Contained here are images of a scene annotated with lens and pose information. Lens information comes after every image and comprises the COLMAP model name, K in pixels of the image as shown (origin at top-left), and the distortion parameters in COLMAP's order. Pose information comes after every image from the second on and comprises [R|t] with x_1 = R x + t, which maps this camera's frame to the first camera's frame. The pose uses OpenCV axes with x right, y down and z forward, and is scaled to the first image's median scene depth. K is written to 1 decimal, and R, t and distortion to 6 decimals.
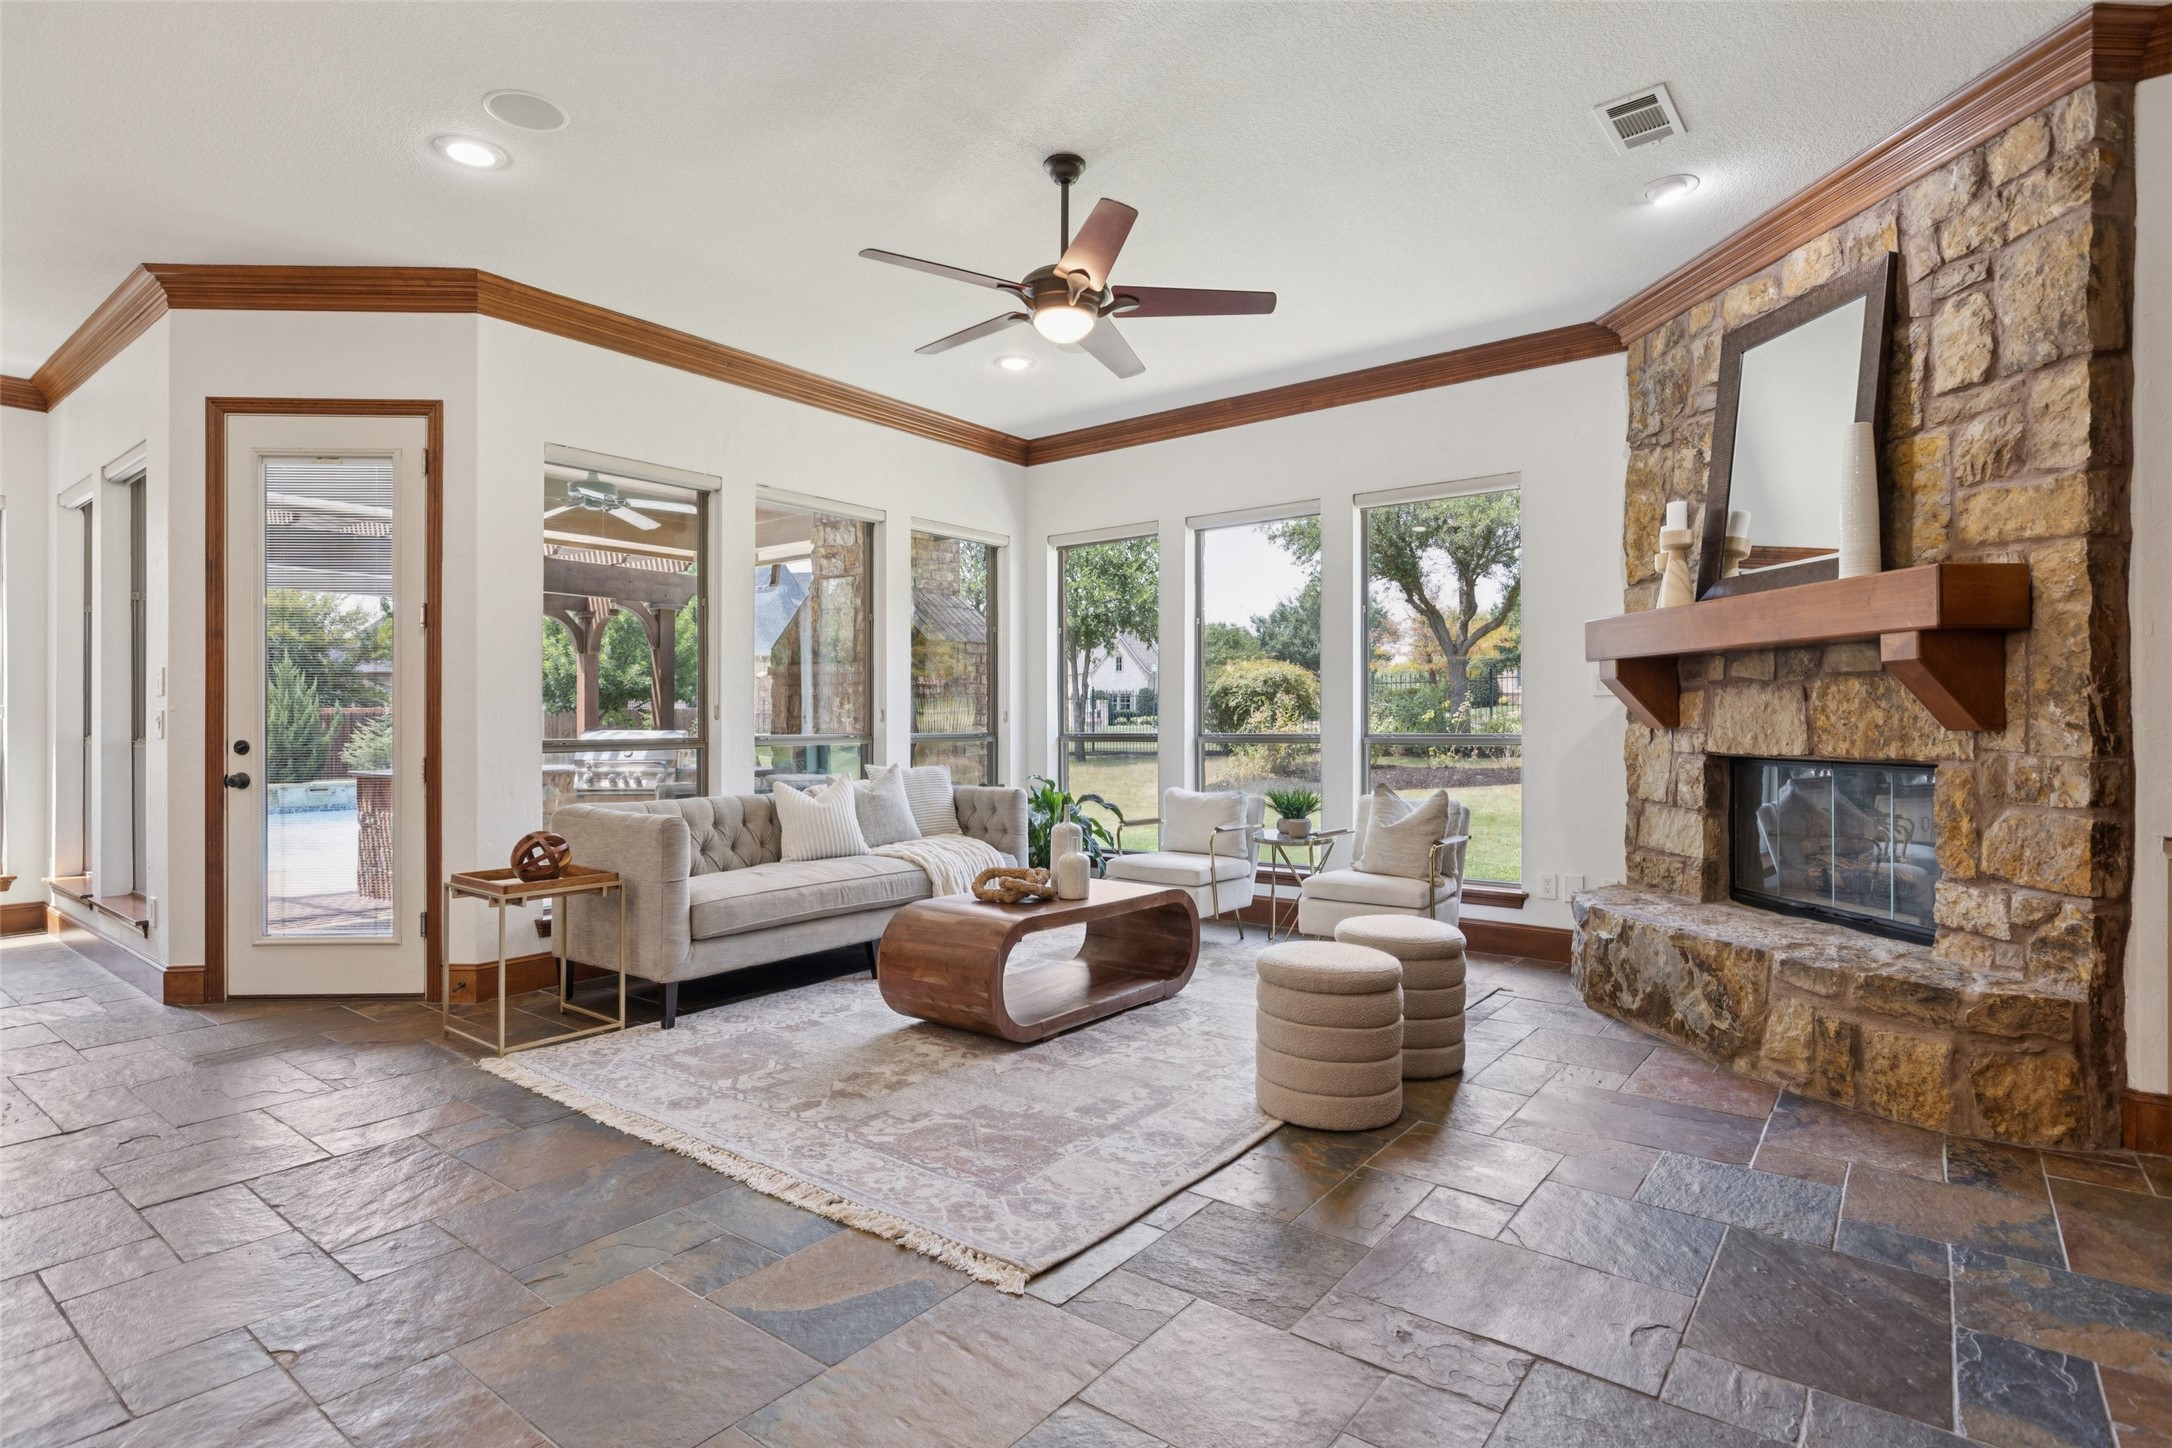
lens RADIAL K [[1090.5, 0, 1096.6], [0, 1090.5, 717.0], [0, 0, 1]] dist [0.001201, -0.000930]
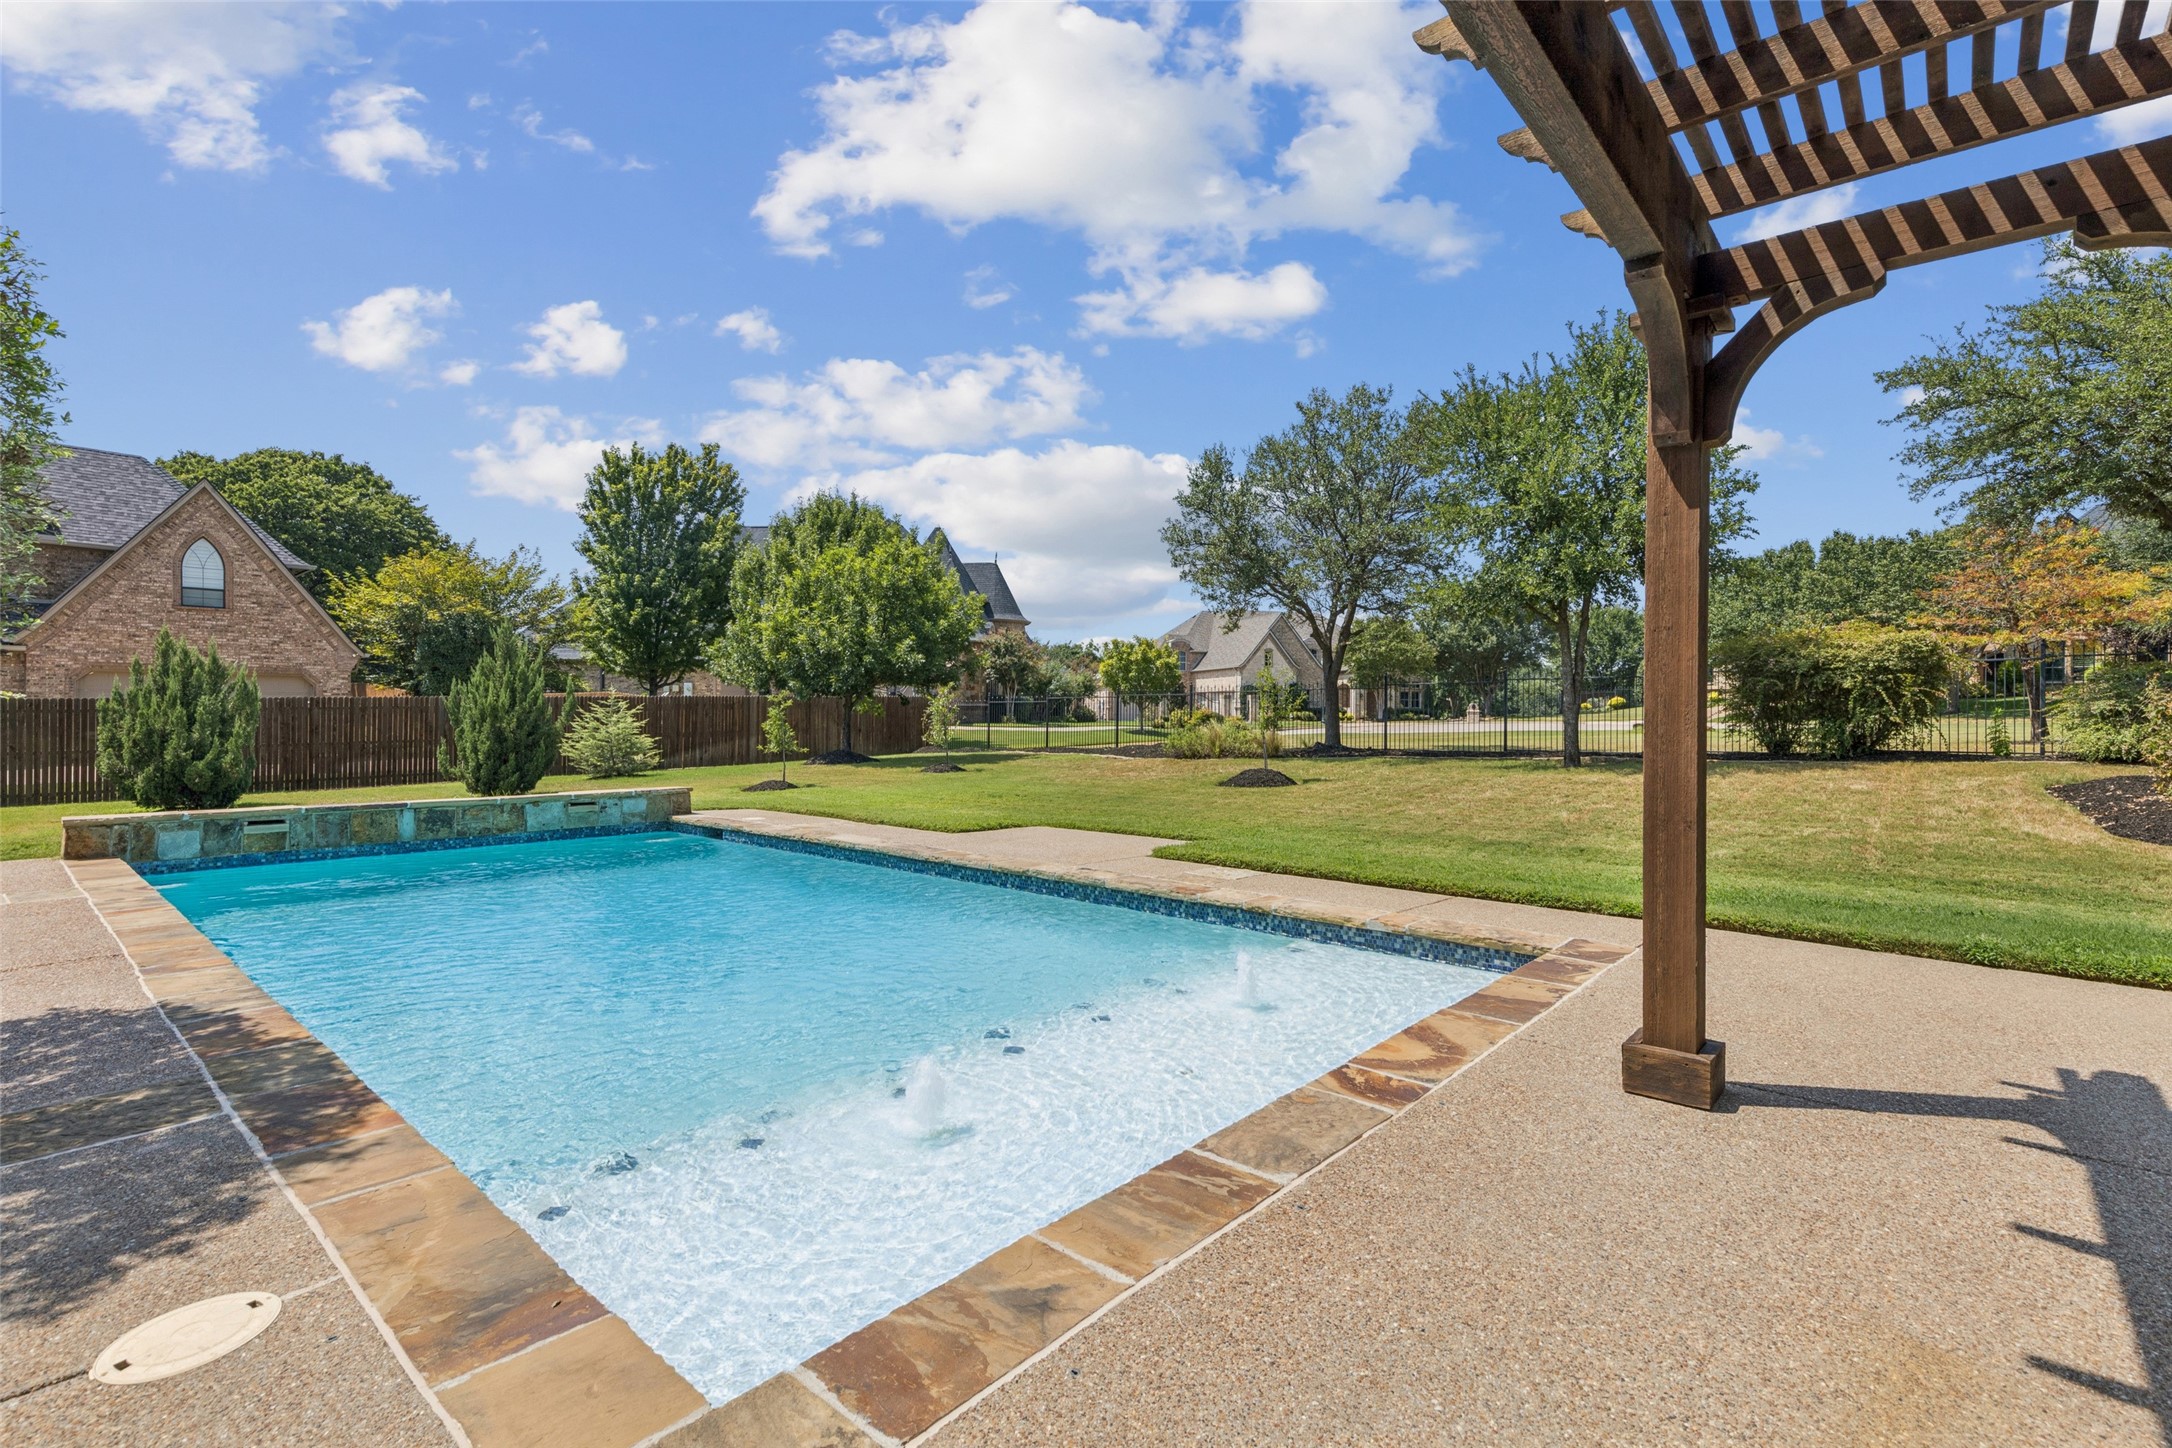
lens RADIAL K [[979.4, 0, 1097.0], [0, 979.4, 711.9], [0, 0, 1]] dist [0.006240, -0.000050]
pose [[0.998516, 0.006722, -0.054040, -1.593315], [-0.006839, 0.999975, -0.001968, 0.044983], [0.054025, 0.002335, 0.998537, 1.828845]]
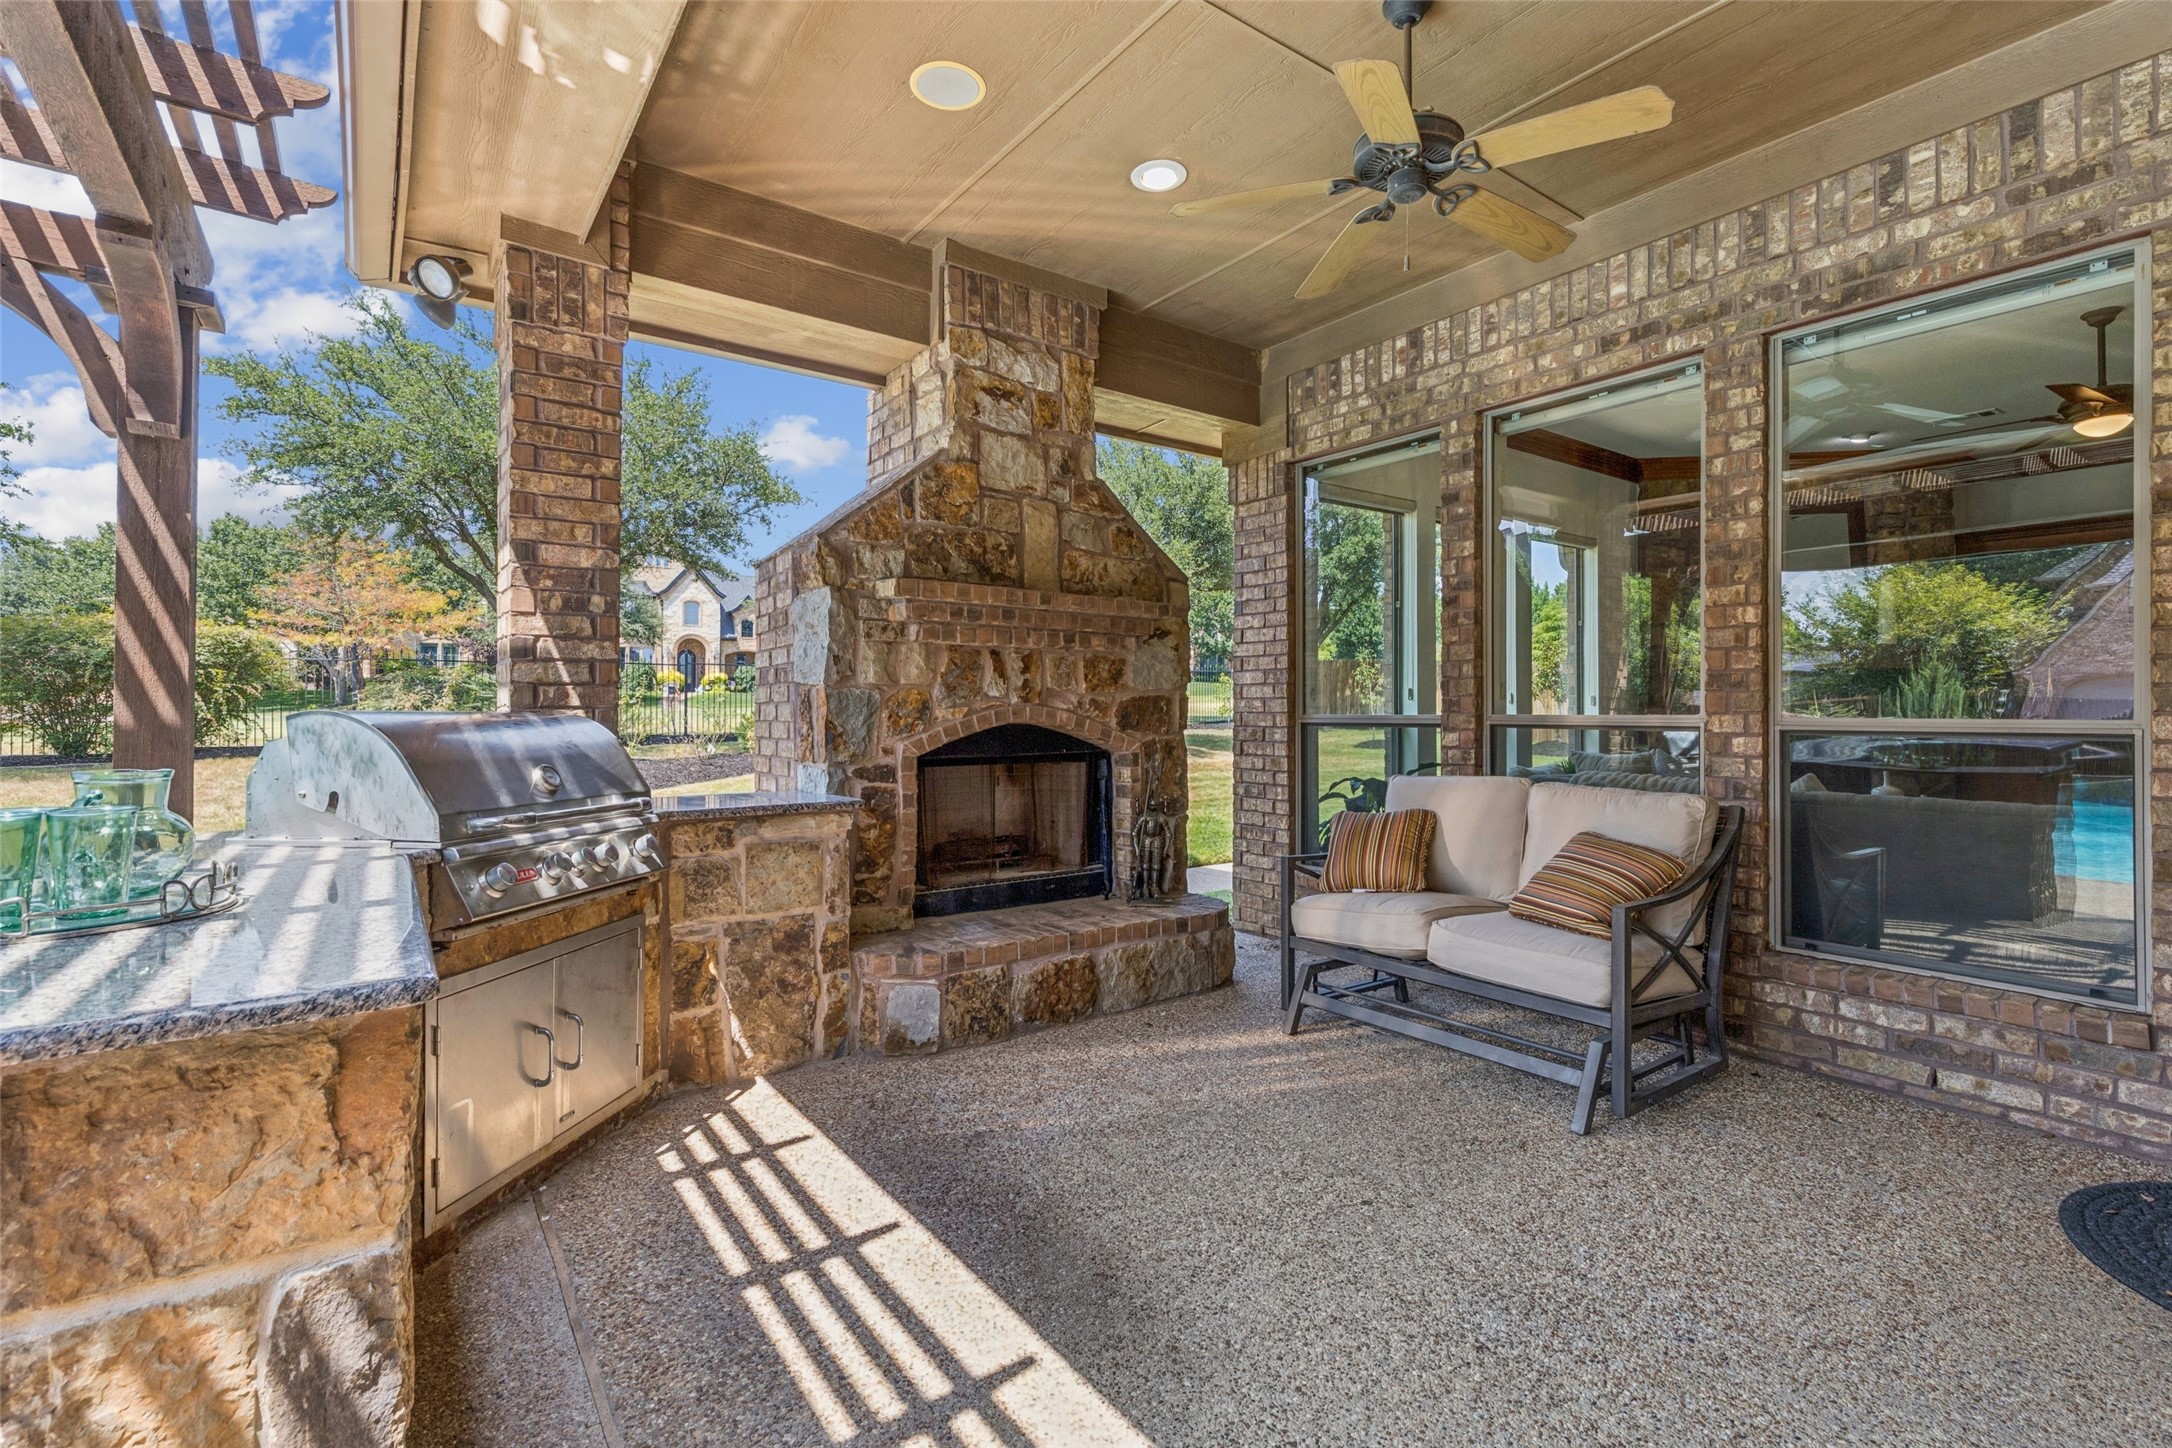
lens RADIAL K [[979.4, 0, 1087.9], [0, 979.4, 716.1], [0, 0, 1]] dist [0.006240, -0.000050]
pose [[0.280073, -0.000040, 0.959979, -1.425343], [-0.006831, 0.999975, 0.002035, 0.025886], [-0.959954, -0.007128, 0.280066, 1.654982]]
